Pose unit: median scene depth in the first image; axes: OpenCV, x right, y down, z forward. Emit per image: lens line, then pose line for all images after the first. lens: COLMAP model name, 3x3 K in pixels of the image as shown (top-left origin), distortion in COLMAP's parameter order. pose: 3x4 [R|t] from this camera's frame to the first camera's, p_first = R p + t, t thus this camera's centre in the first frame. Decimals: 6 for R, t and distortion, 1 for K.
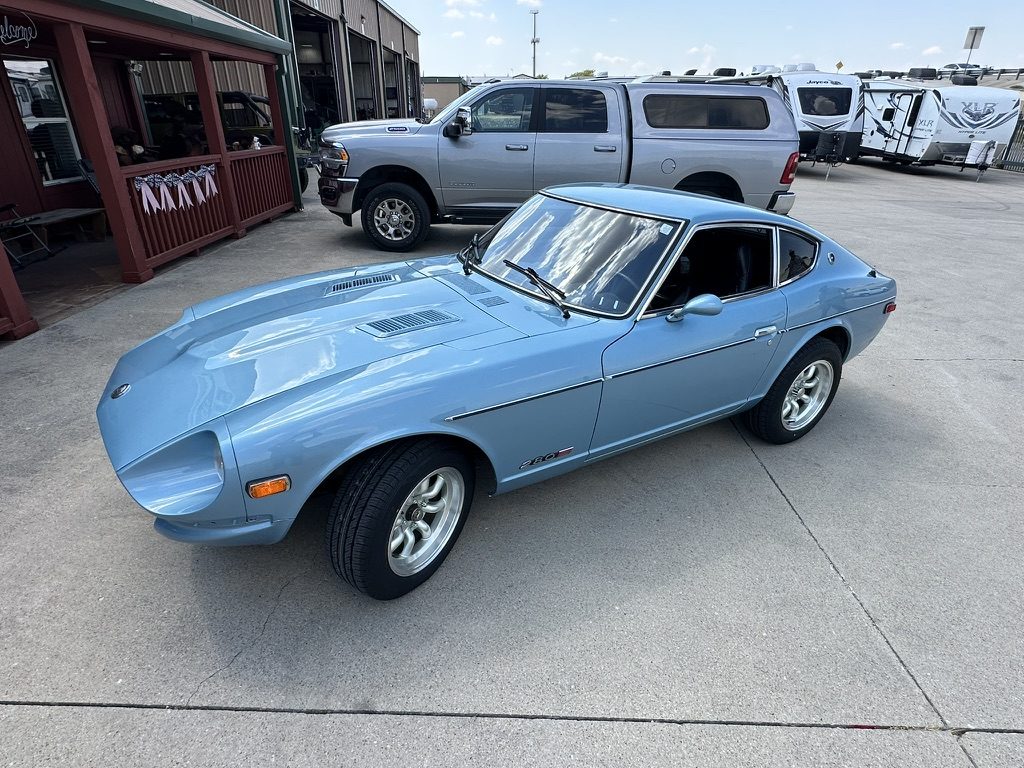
lens RADIAL K [[568.5, 0, 512.0], [0, 568.5, 384.0], [0, 0, 1]] dist [0.001330, 0.000007]
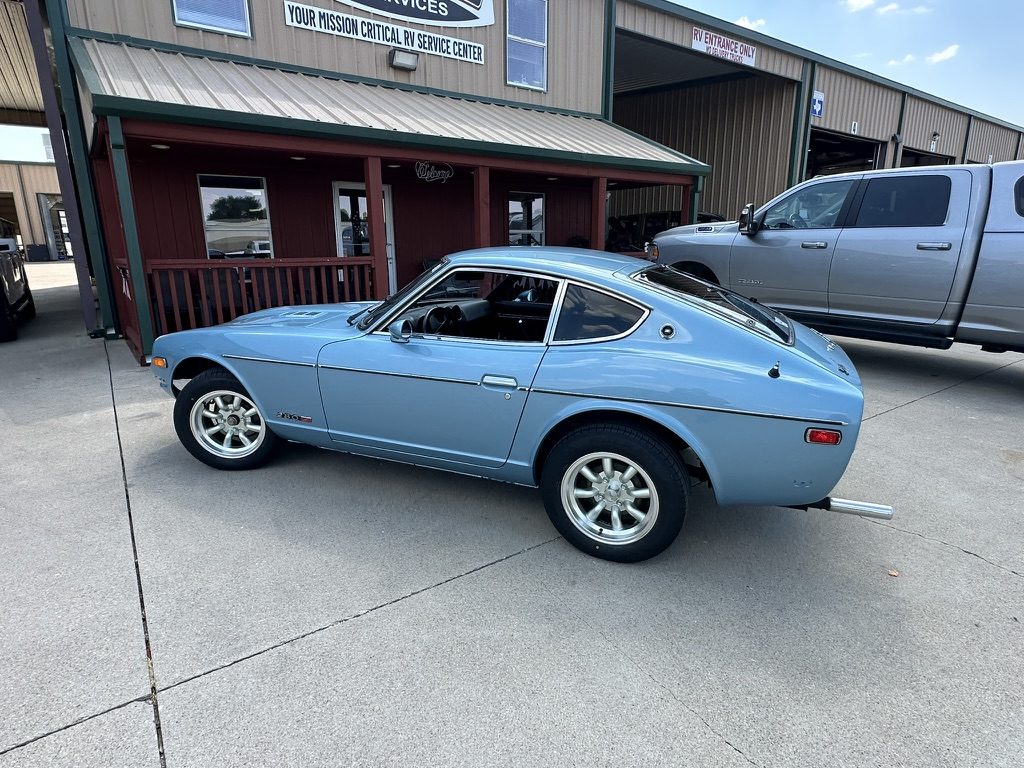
lens RADIAL K [[568.5, 0, 512.0], [0, 568.5, 384.0], [0, 0, 1]] dist [0.001330, 0.000007]
pose [[0.587005, 0.189007, -0.787211, 0.648051], [-0.341945, 0.939258, -0.029467, -0.036896], [0.733825, 0.286480, 0.615979, 0.240552]]
